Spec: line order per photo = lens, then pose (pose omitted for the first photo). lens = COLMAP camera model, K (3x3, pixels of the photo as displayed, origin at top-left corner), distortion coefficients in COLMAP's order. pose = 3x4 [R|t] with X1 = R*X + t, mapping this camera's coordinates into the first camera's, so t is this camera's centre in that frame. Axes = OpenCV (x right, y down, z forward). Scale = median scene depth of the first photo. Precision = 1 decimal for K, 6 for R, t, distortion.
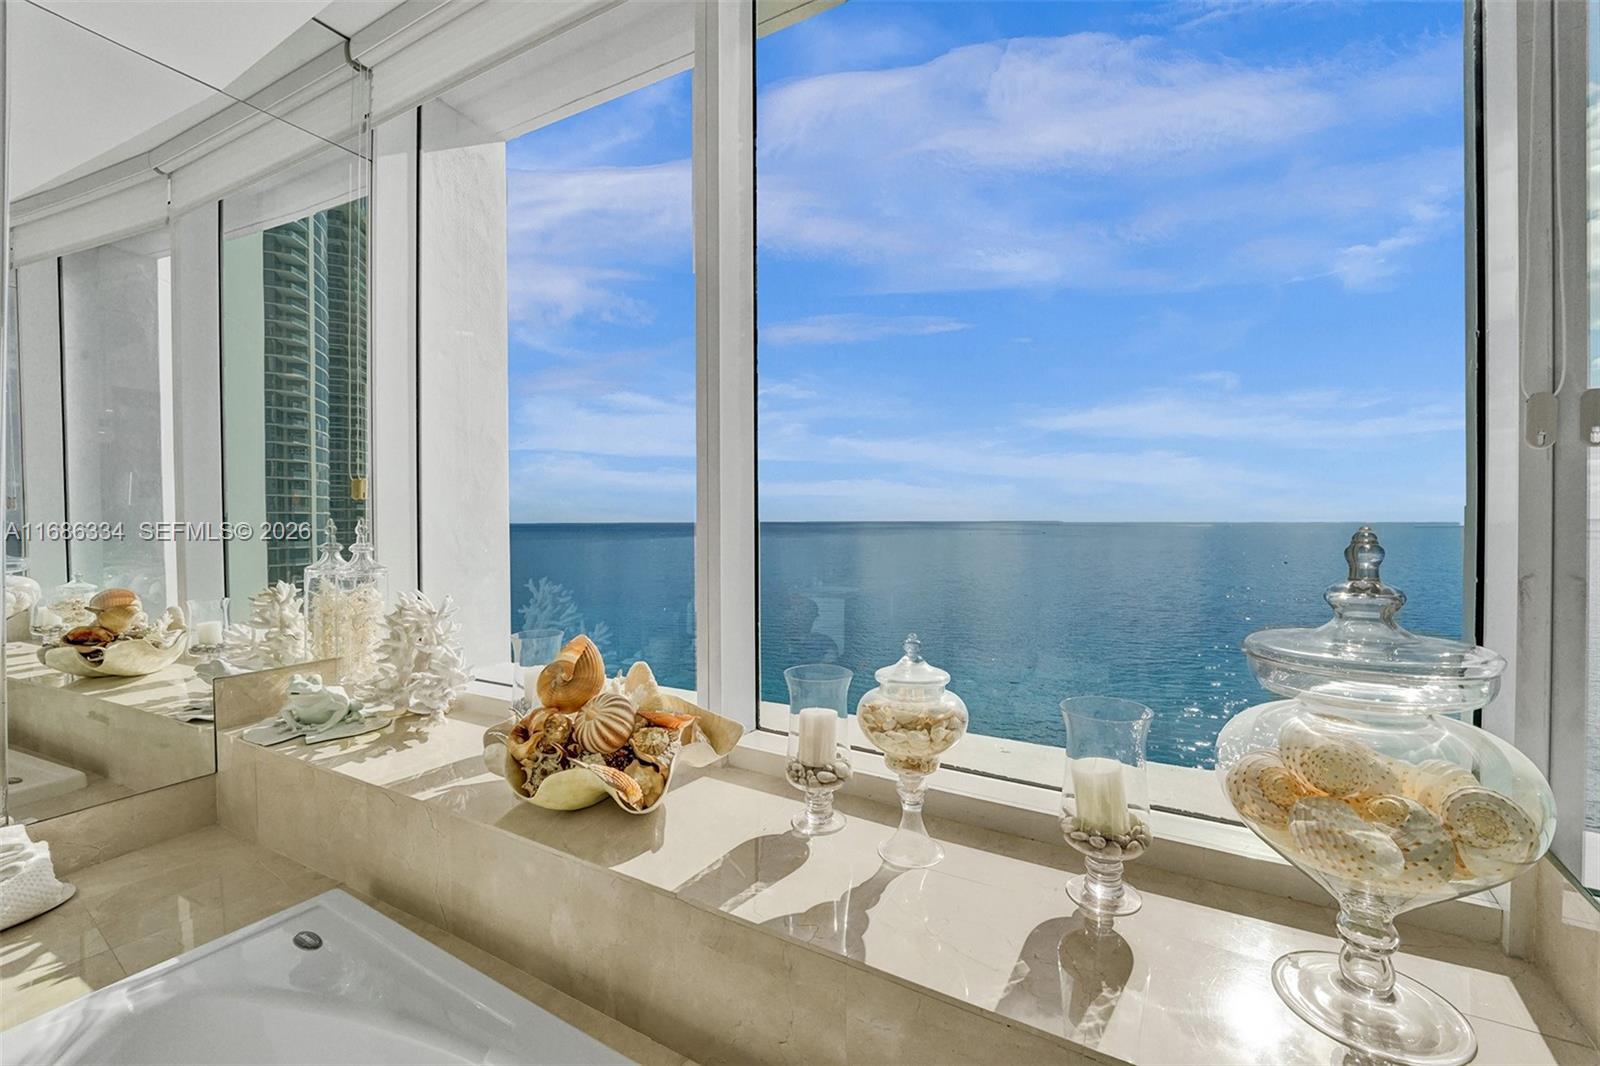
lens RADIAL K [[658.9, 0, 800.0], [0, 658.9, 533.0], [0, 0, 1]] dist [-0.020195, 0.000225]
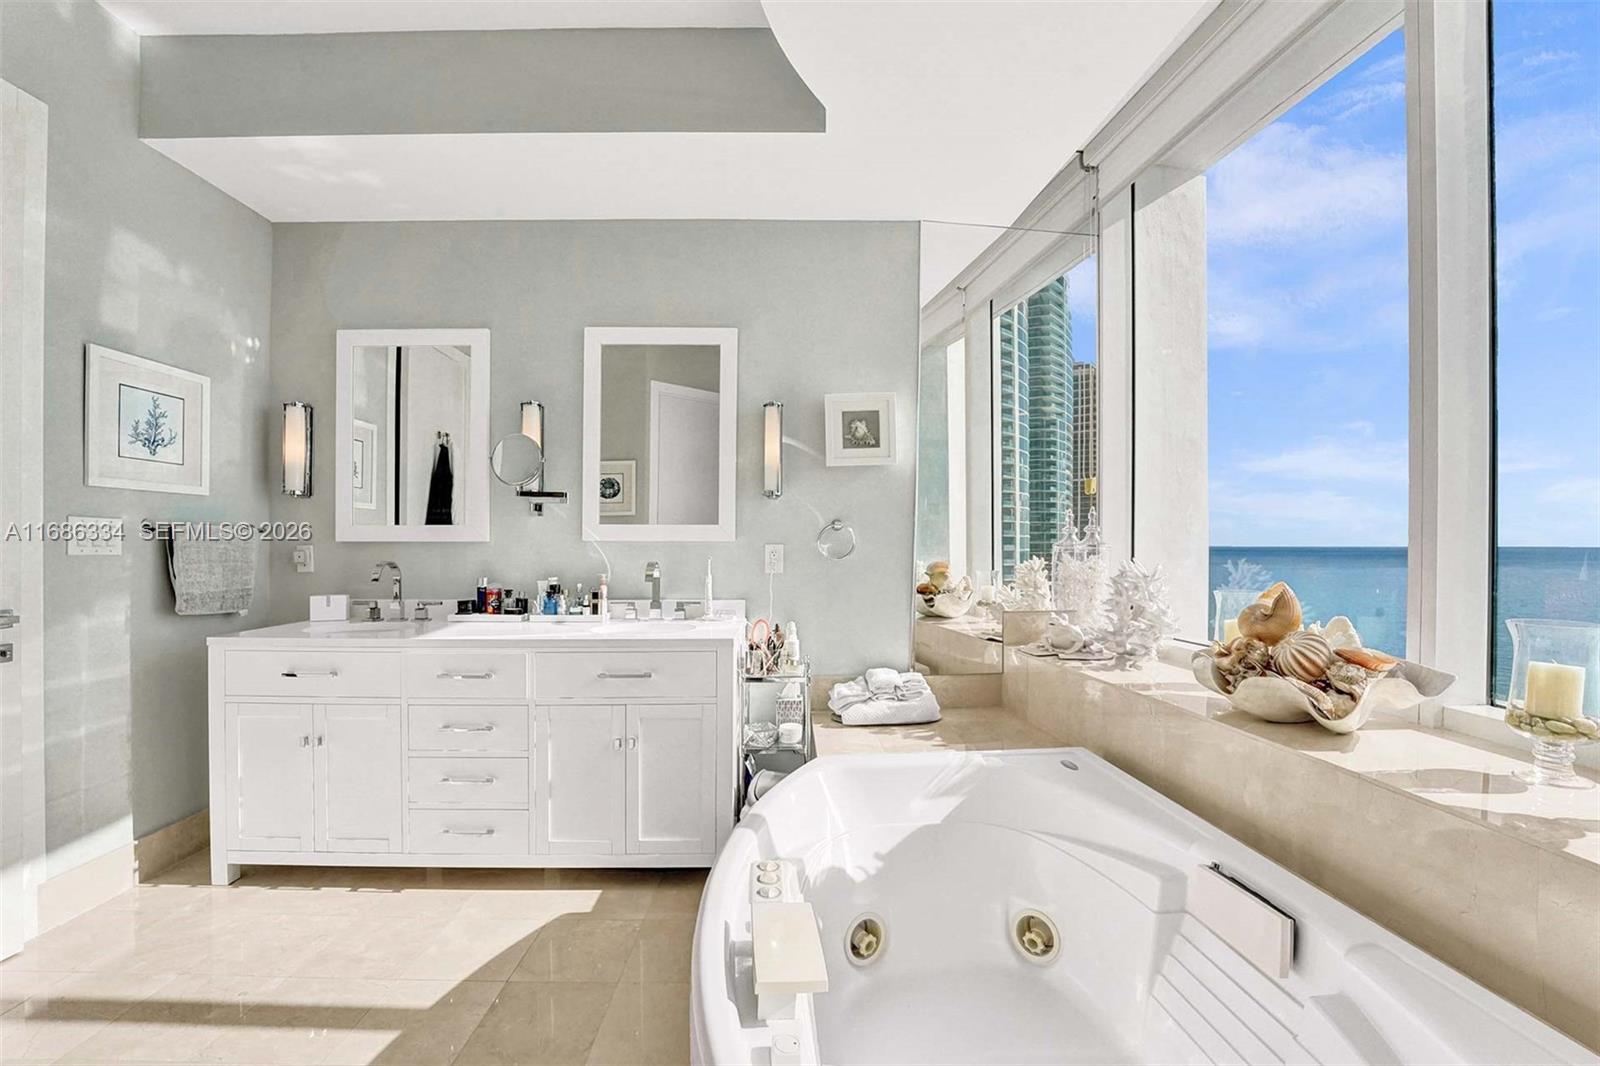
lens RADIAL K [[674.6, 0, 797.8], [0, 674.6, 546.9], [0, 0, 1]] dist [-0.023681, -0.000462]
pose [[0.577801, 0.007804, -0.816141, 0.124590], [-0.019587, 0.999799, -0.004307, 0.094274], [0.815943, 0.018475, 0.577837, -0.348499]]
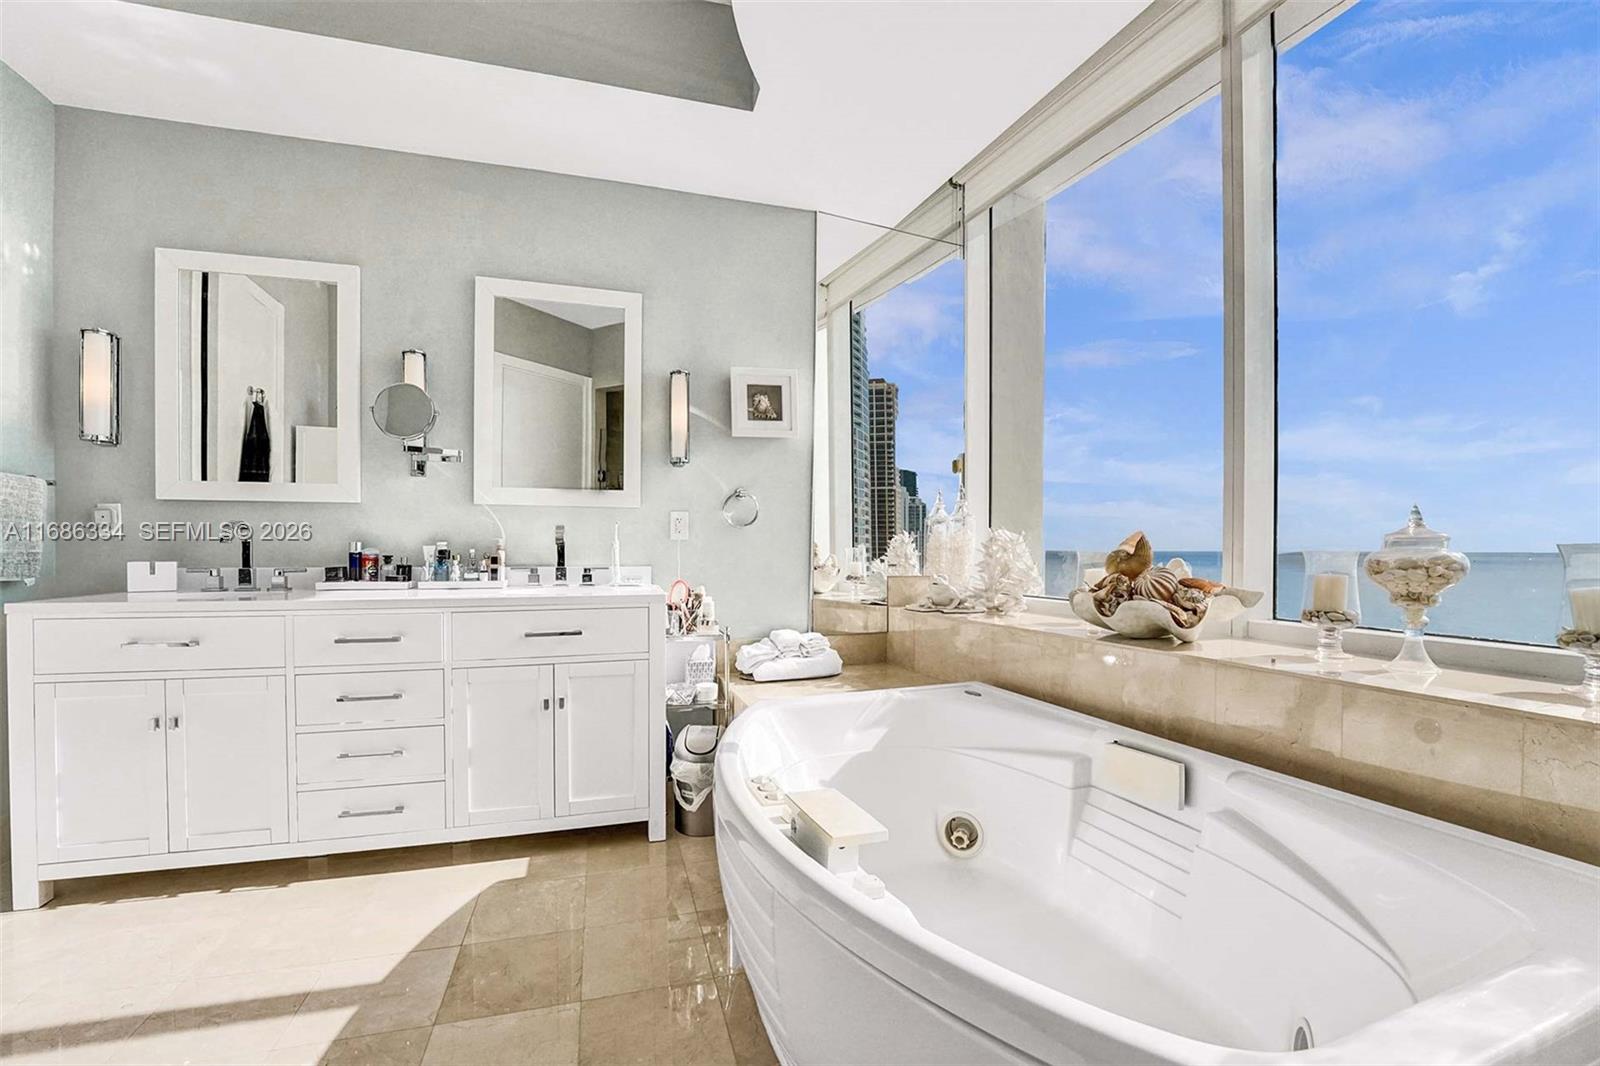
lens RADIAL K [[682.6, 0, 796.3], [0, 682.6, 554.6], [0, 0, 1]] dist [-0.031133, 0.005617]
pose [[0.782816, 0.012068, -0.622137, 0.019239], [-0.019470, 0.999797, -0.005106, 0.194403], [0.621949, 0.016110, 0.782892, -0.585915]]
